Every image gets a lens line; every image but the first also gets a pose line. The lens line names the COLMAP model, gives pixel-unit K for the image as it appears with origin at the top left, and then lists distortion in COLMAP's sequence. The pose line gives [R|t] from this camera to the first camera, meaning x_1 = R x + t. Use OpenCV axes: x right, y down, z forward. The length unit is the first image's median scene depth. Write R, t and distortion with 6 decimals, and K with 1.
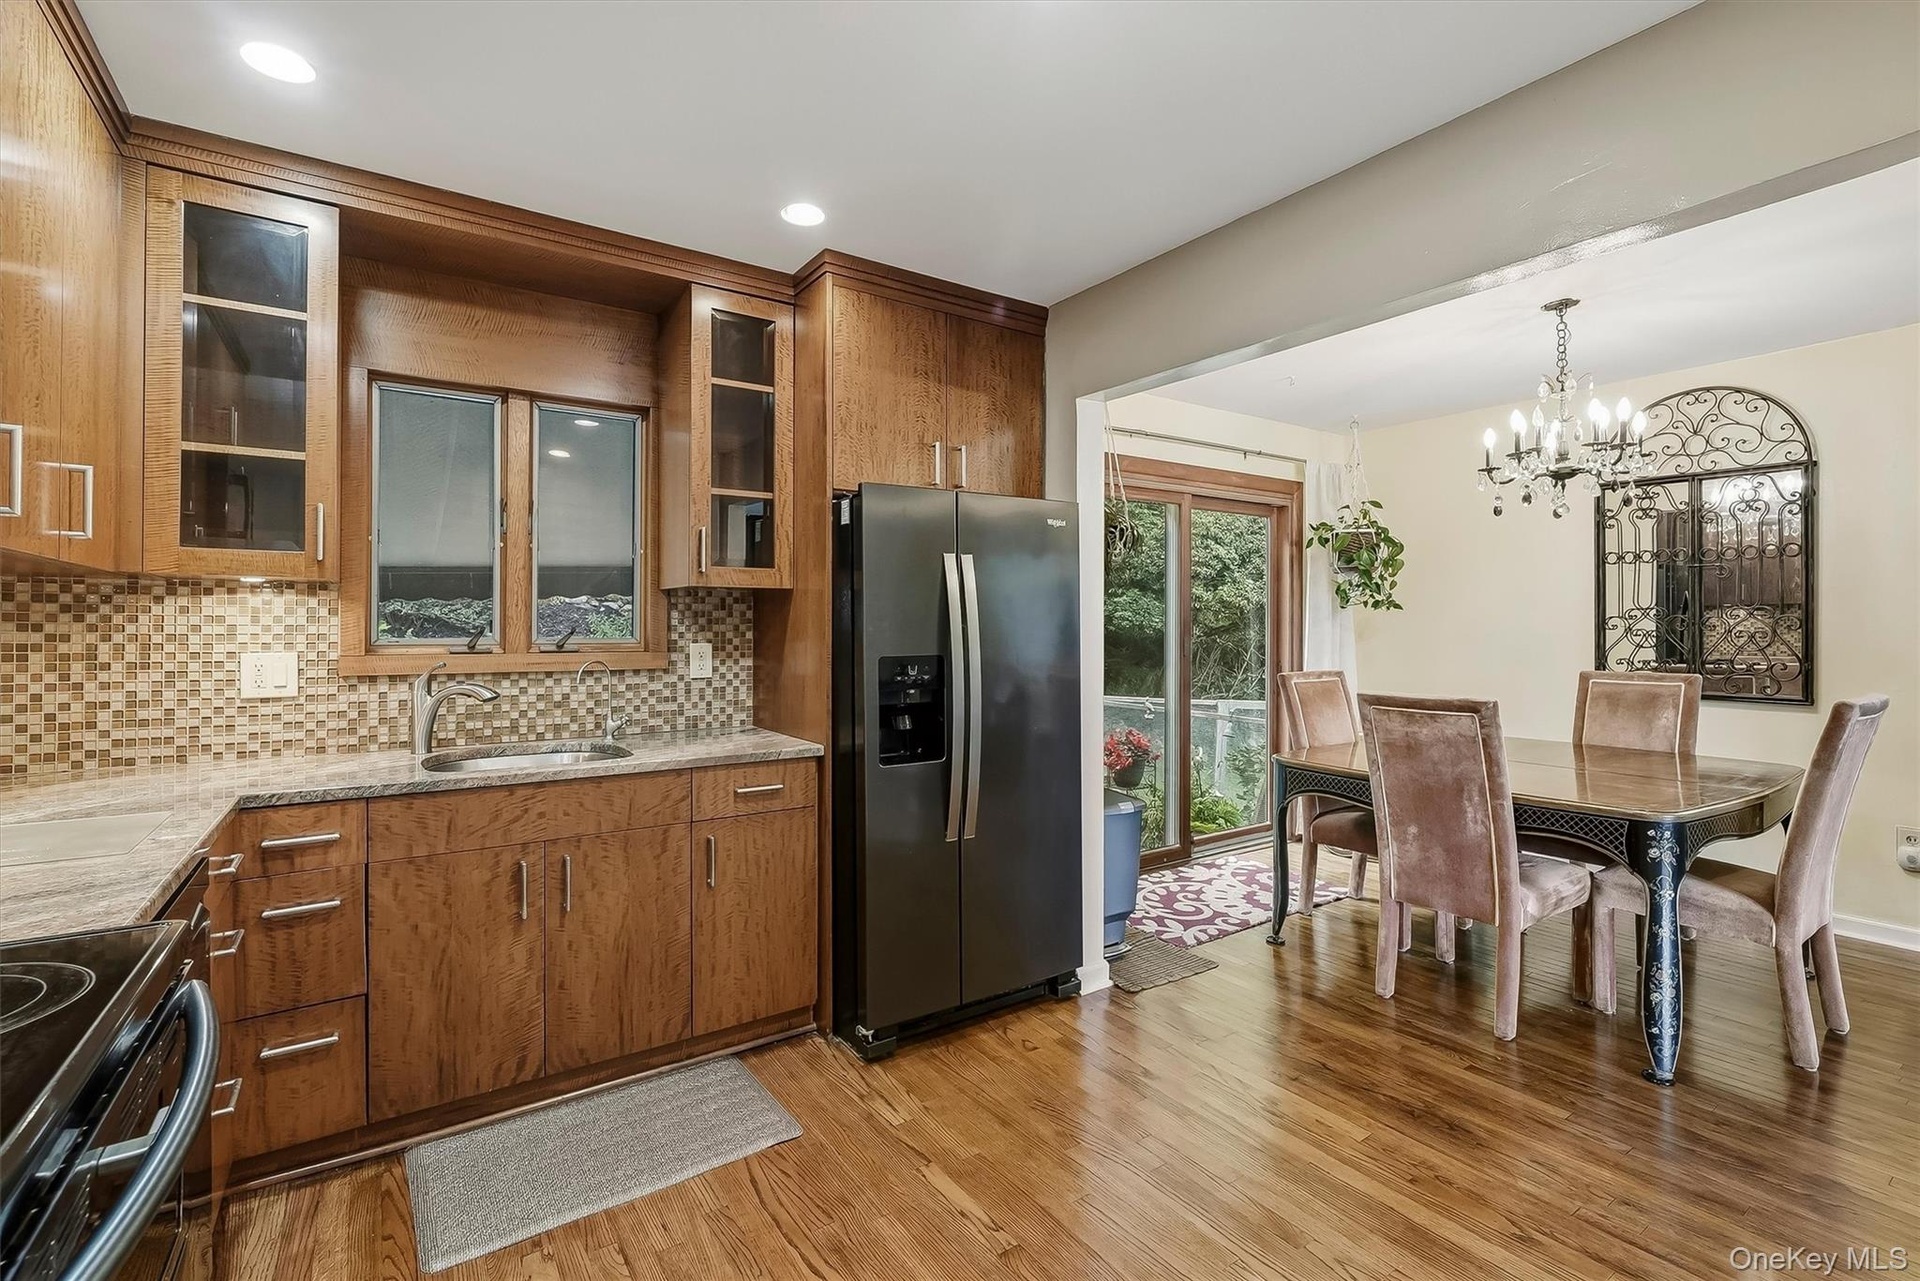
lens RADIAL K [[836.0, 0, 960.0], [0, 836.0, 640.5], [0, 0, 1]] dist [-0.000382, 0.000396]
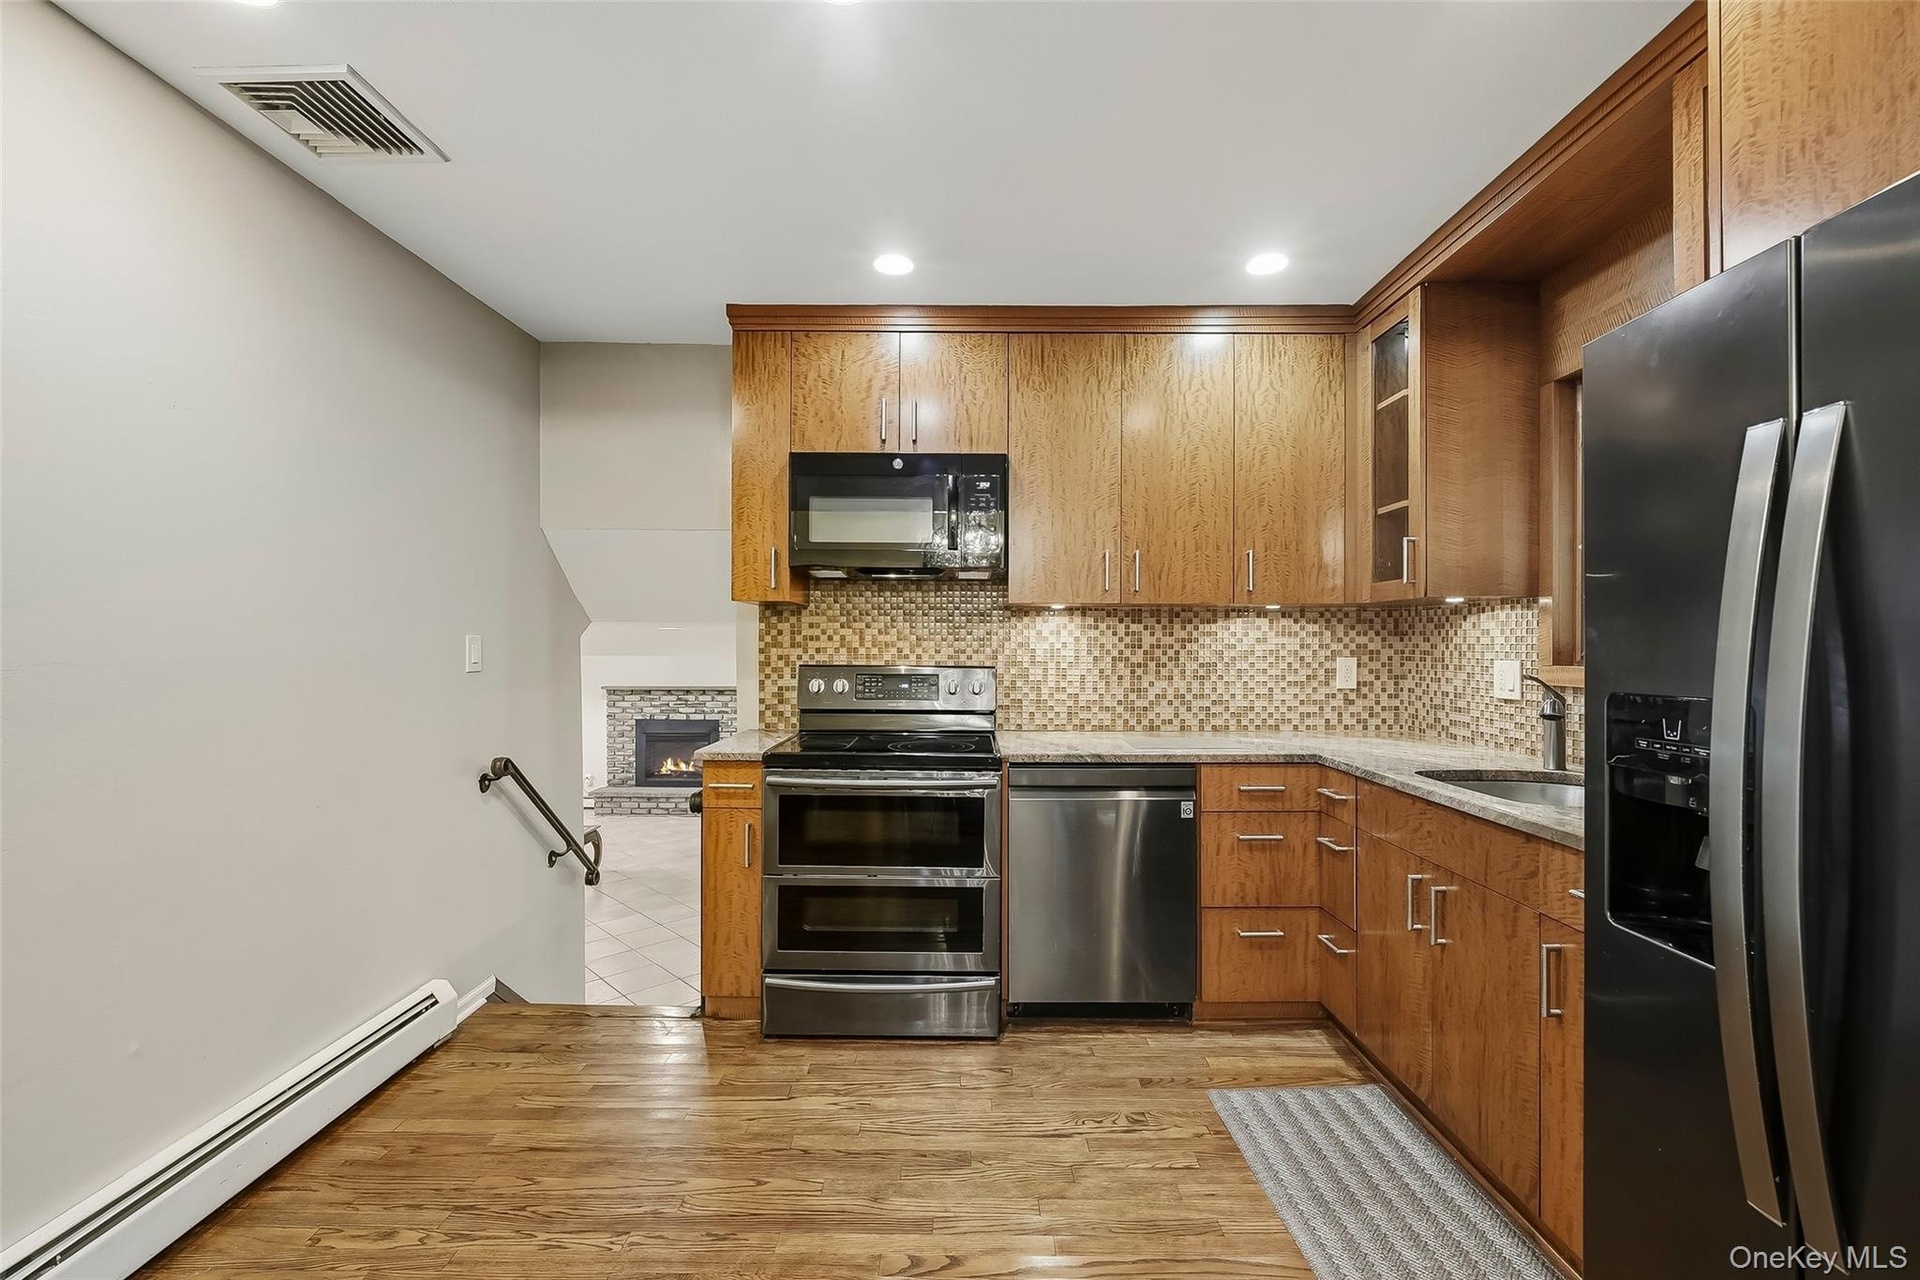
lens RADIAL K [[836.0, 0, 960.0], [0, 836.0, 640.0], [0, 0, 1]] dist [-0.000382, 0.000396]
pose [[-0.567349, -0.002545, -0.823474, 0.584436], [-0.008364, 0.999961, 0.002673, -0.010955], [0.823435, 0.008404, -0.567348, 1.083987]]
